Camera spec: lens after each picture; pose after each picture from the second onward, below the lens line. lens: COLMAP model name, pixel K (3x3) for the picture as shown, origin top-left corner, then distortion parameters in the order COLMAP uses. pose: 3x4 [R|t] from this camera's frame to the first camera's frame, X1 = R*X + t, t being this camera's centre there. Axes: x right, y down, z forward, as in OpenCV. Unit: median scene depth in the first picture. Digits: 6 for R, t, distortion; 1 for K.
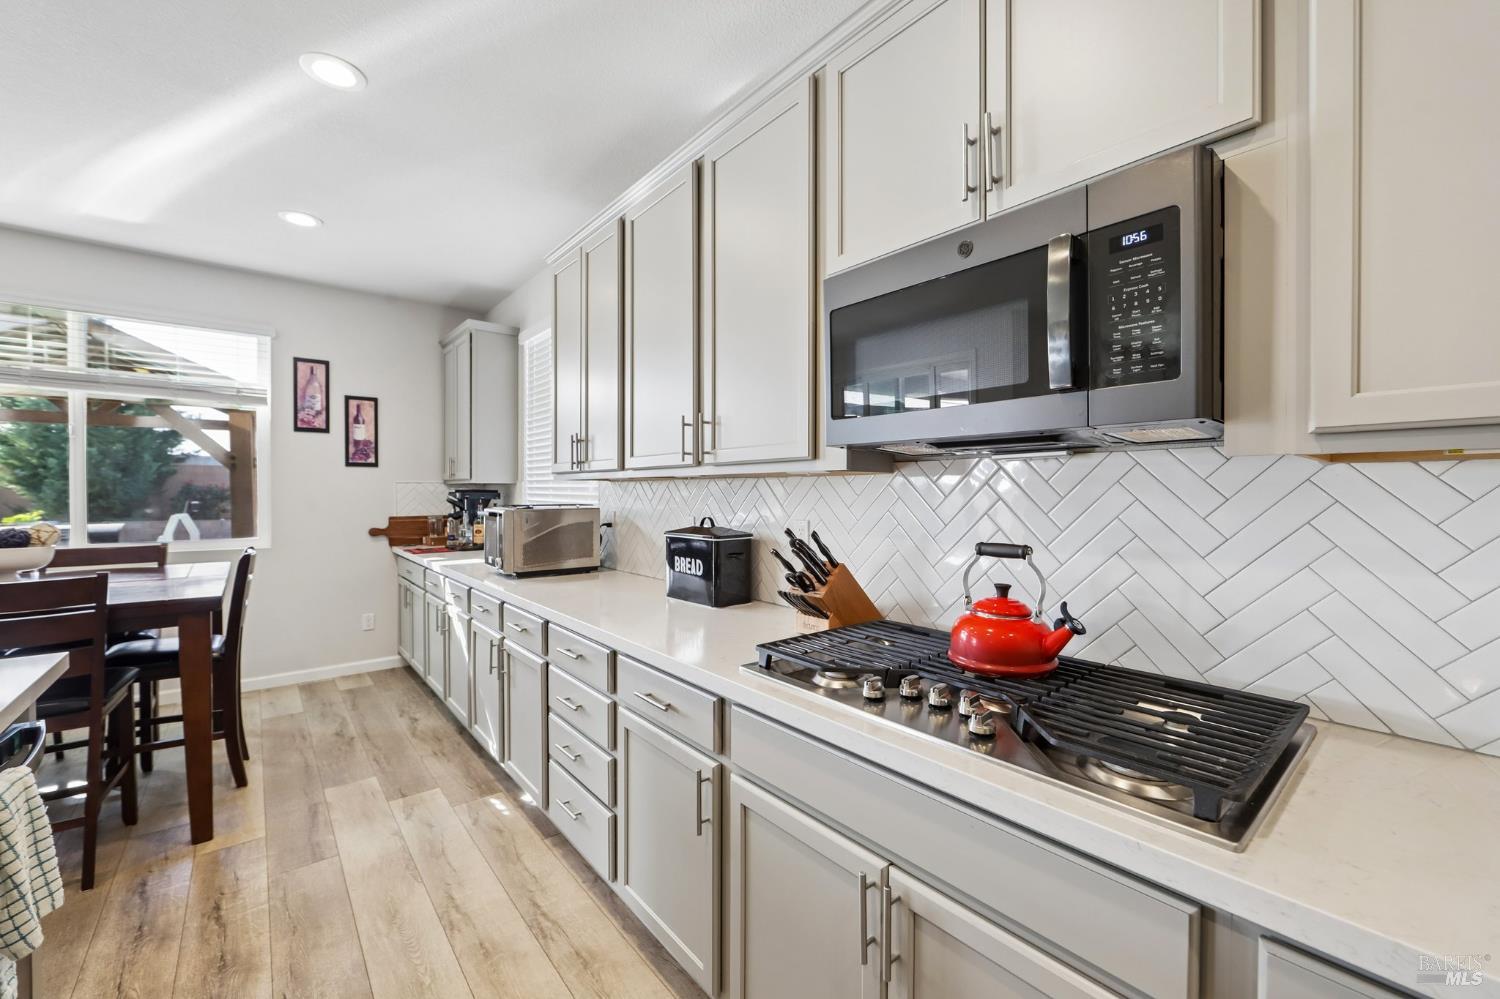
lens RADIAL K [[597.5, 0, 750.0], [0, 597.5, 499.5], [0, 0, 1]] dist [-0.004520, 0.000227]
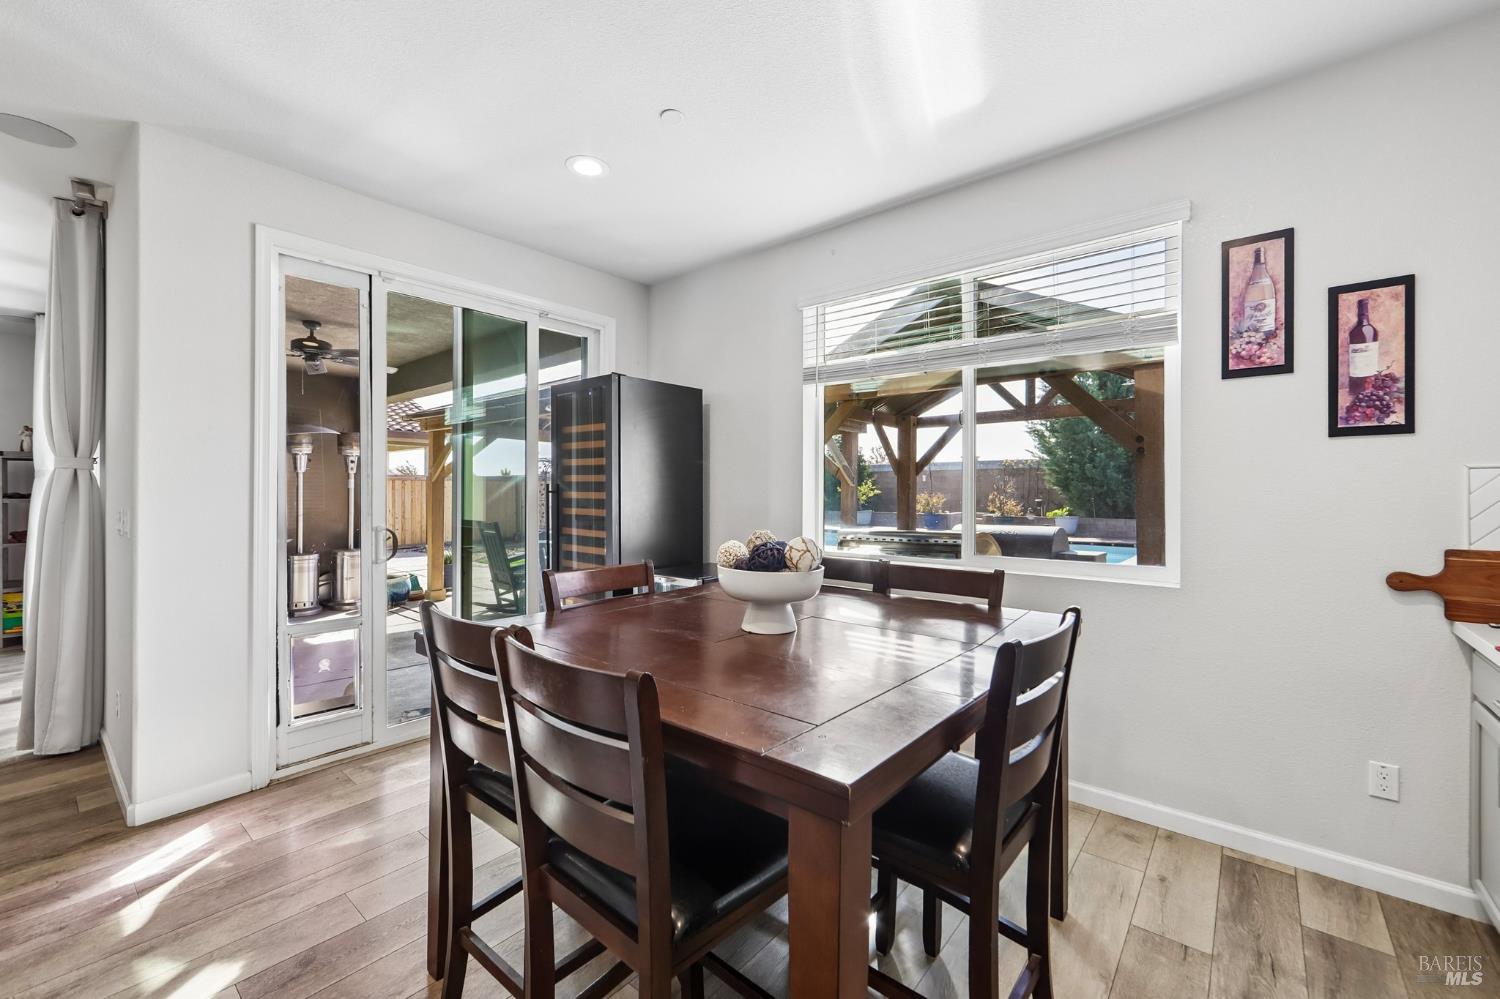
lens RADIAL K [[620.8, 0, 754.3], [0, 620.8, 492.9], [0, 0, 1]] dist [-0.010149, 0.005079]
pose [[0.189350, 0.001019, -0.981909, -0.290100], [-0.011913, 0.999928, -0.001260, -0.004864], [0.981837, 0.011936, 0.189349, 0.471448]]
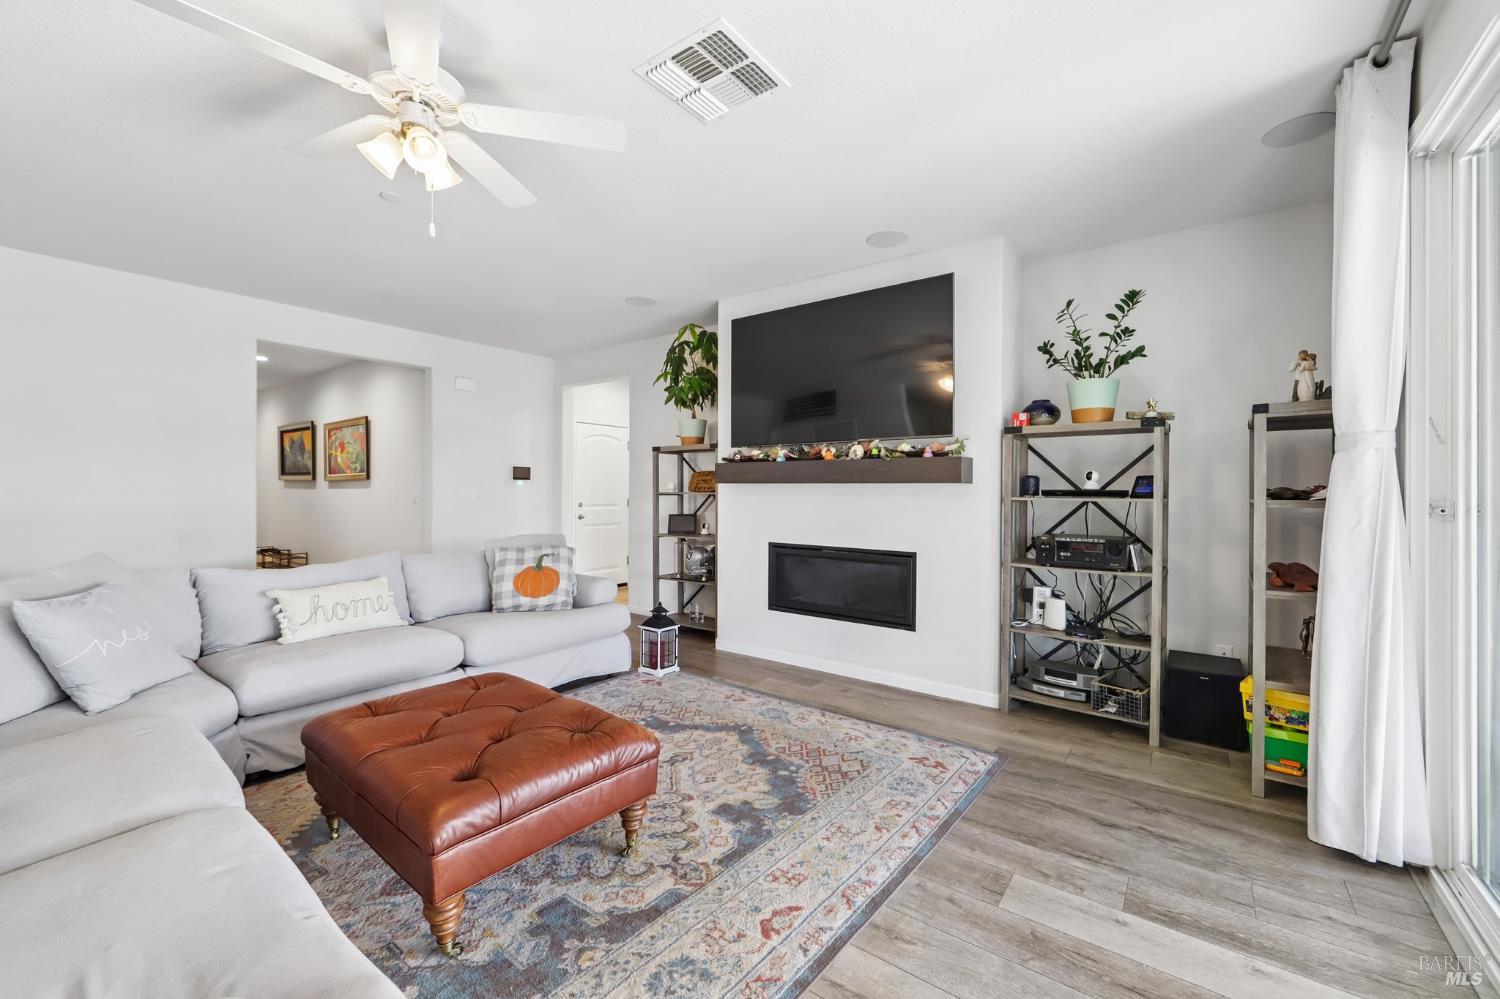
lens RADIAL K [[604.1, 0, 759.4], [0, 604.1, 494.5], [0, 0, 1]] dist [-0.015616, 0.003724]
pose [[-0.970235, -0.005028, -0.242113, -1.149174], [-0.008793, 0.999857, 0.014473, 0.014005], [0.242005, 0.016171, -0.970140, -0.324960]]
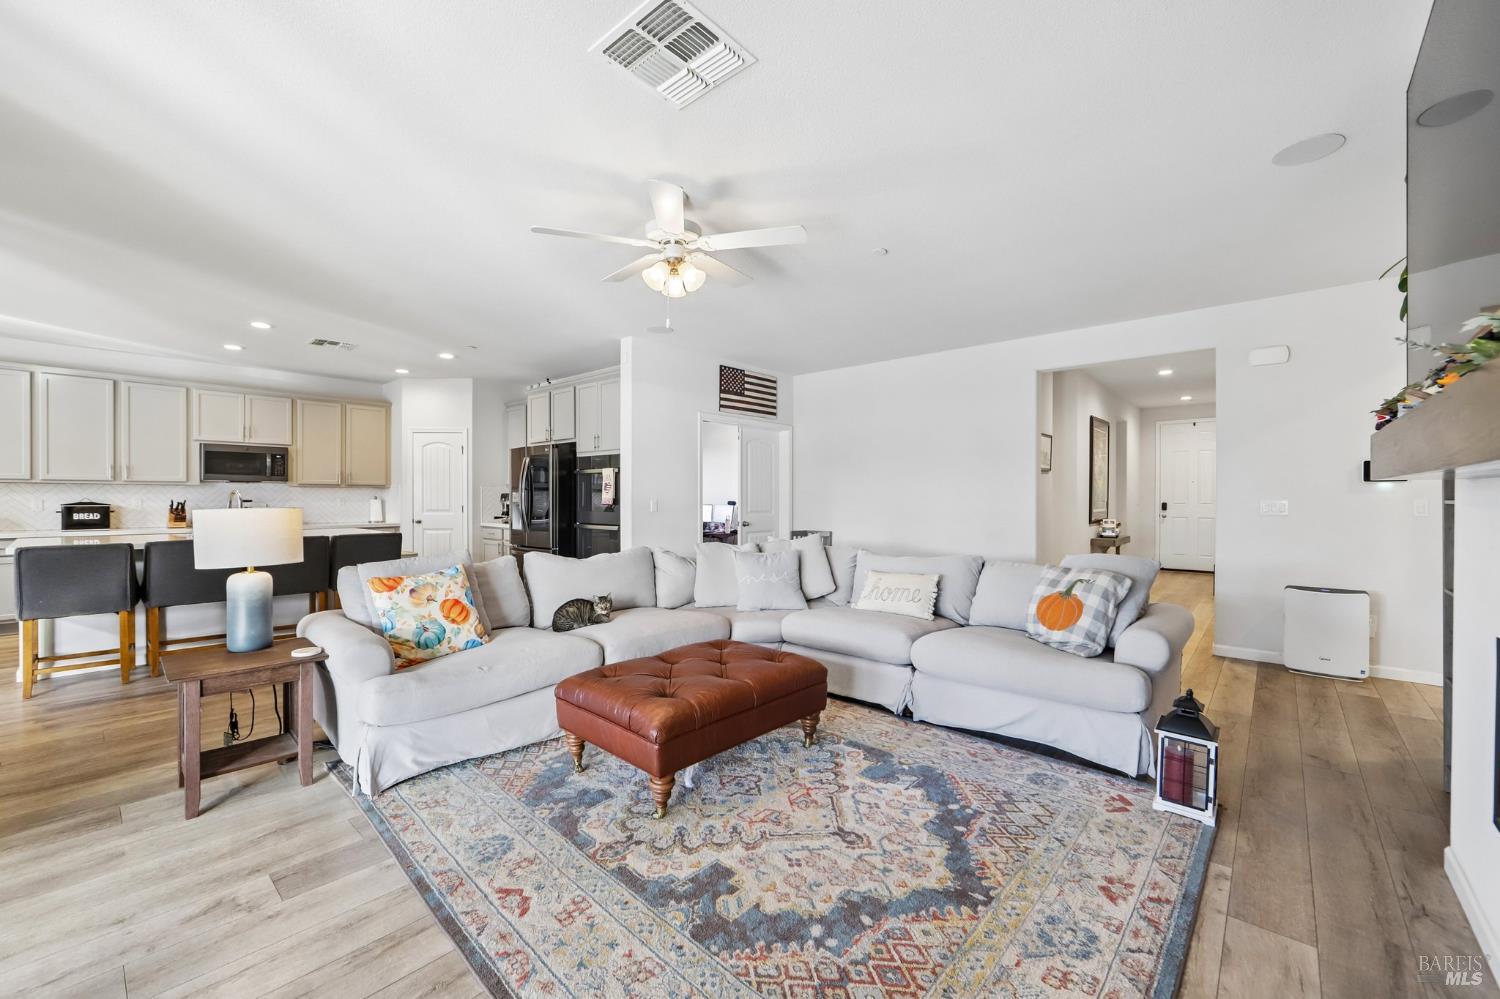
lens RADIAL K [[604.1, 0, 759.4], [0, 604.1, 494.5], [0, 0, 1]] dist [-0.015616, 0.003724]
pose [[-0.161524, 0.001115, 0.986868, -1.733039], [0.007065, 0.999975, 0.000027, 0.017691], [-0.986843, 0.006977, -0.161528, -0.831811]]
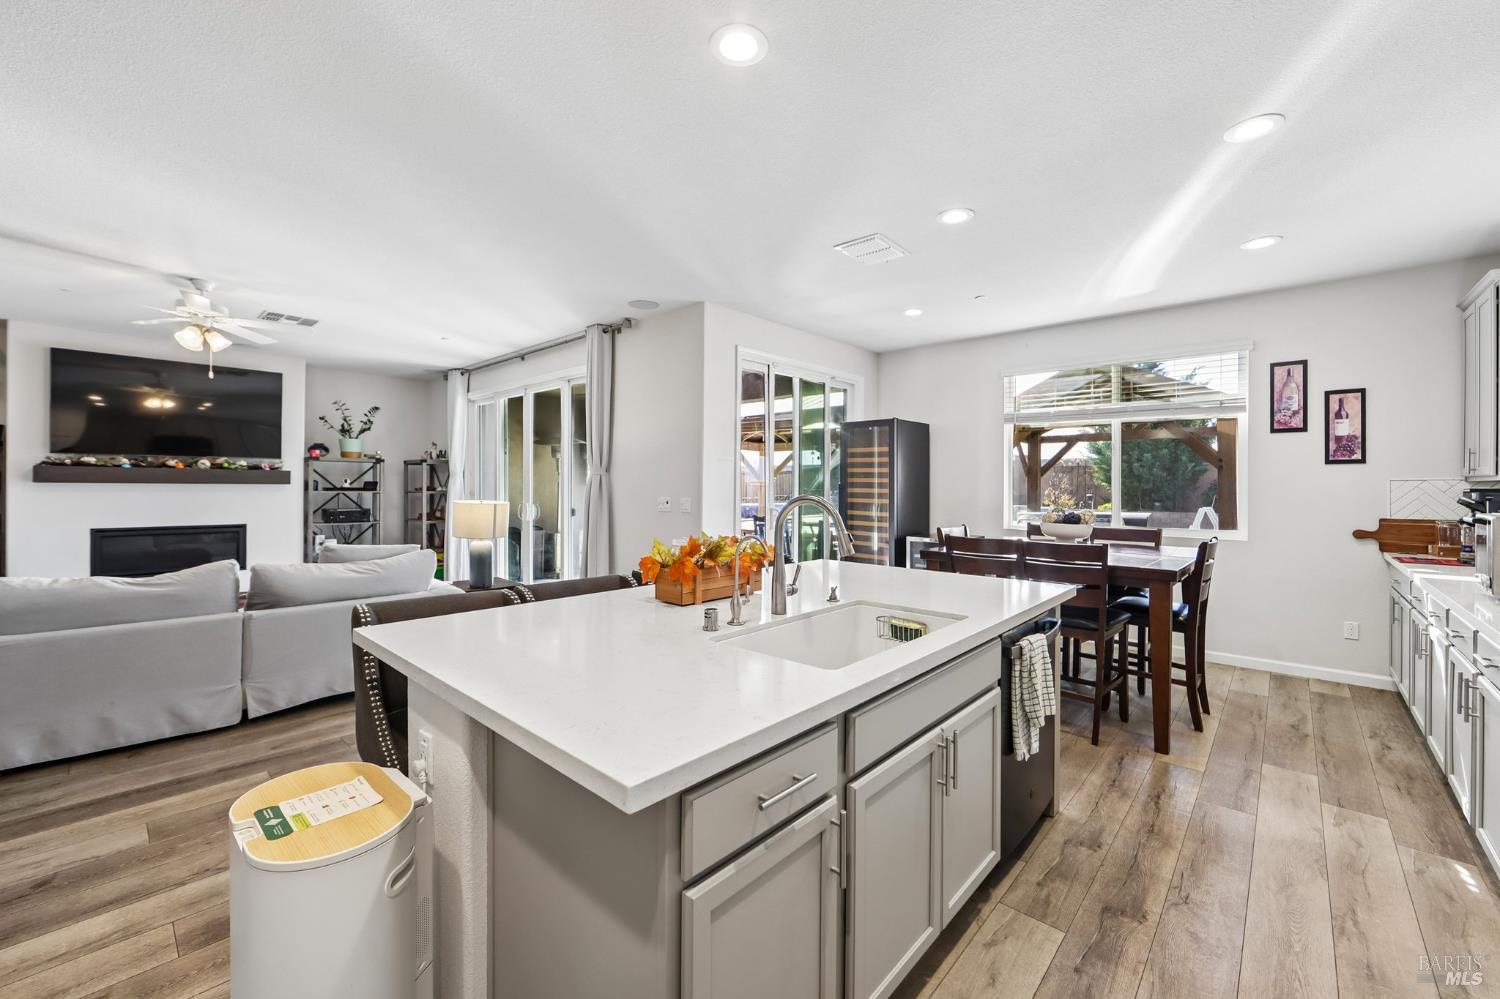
lens RADIAL K [[599.7, 0, 762.3], [0, 599.7, 484.0], [0, 0, 1]] dist [-0.004715, -0.000125]
pose [[0.149721, -0.003042, -0.988724, 0.150745], [-0.015508, 0.999865, -0.005425, -0.003861], [0.988607, 0.016146, 0.149654, -0.053130]]
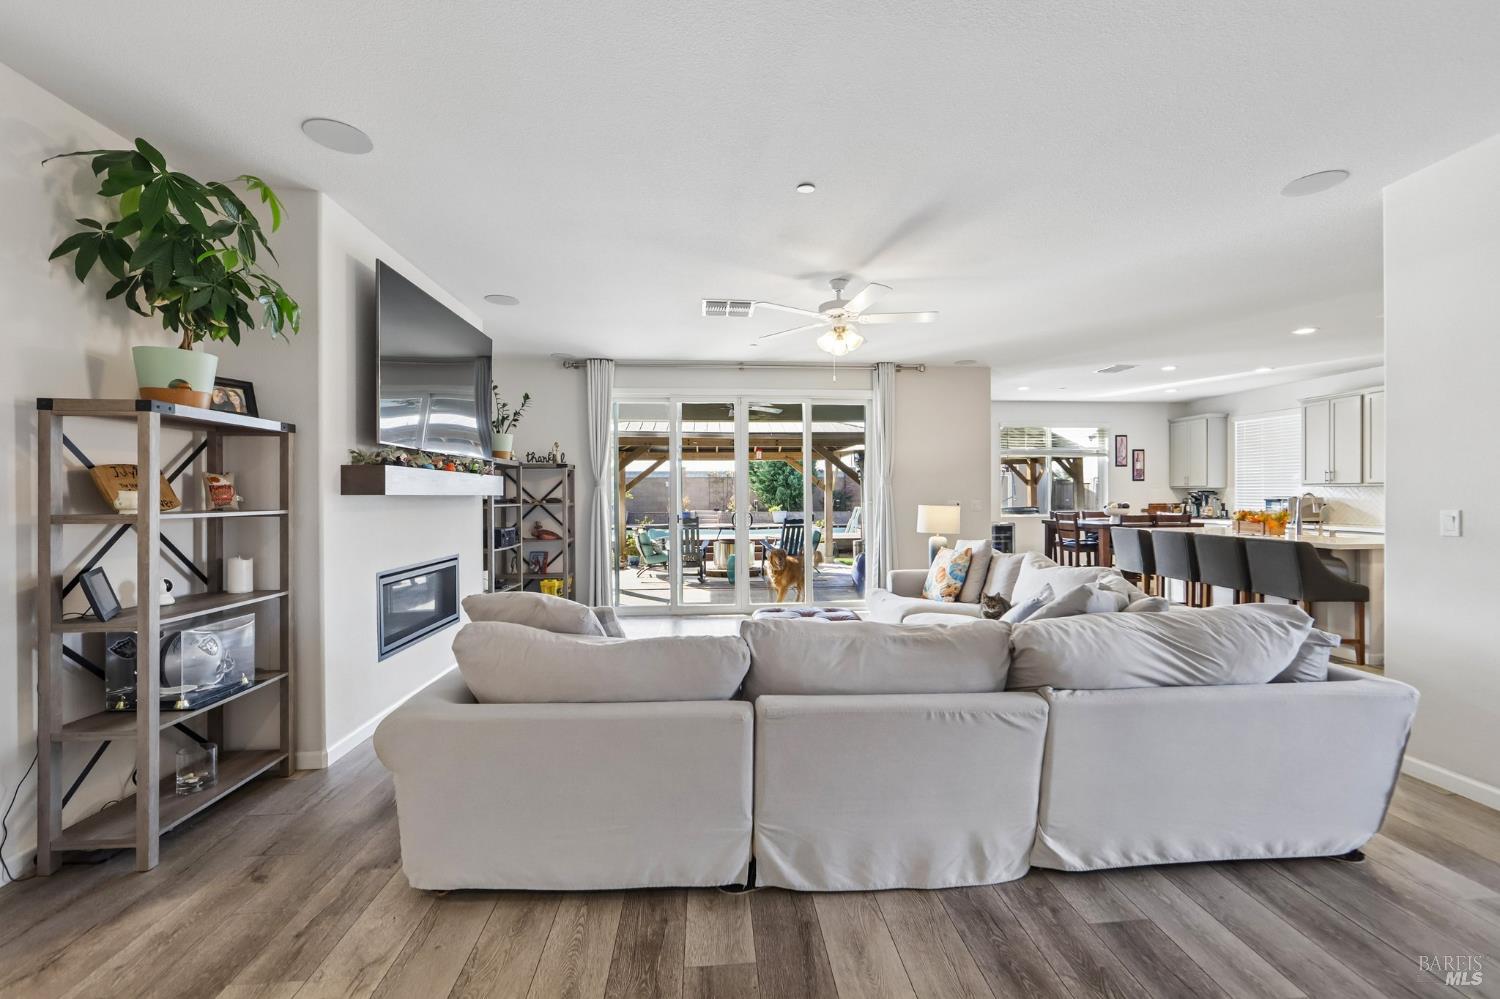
lens RADIAL K [[616.7, 0, 761.6], [0, 616.7, 489.4], [0, 0, 1]] dist [-0.009615, 0.000205]
pose [[0.822632, -0.010877, -0.568470, -0.531626], [0.000496, 0.999830, -0.018413, 0.018358], [0.568574, 0.014865, 0.822498, -1.754331]]
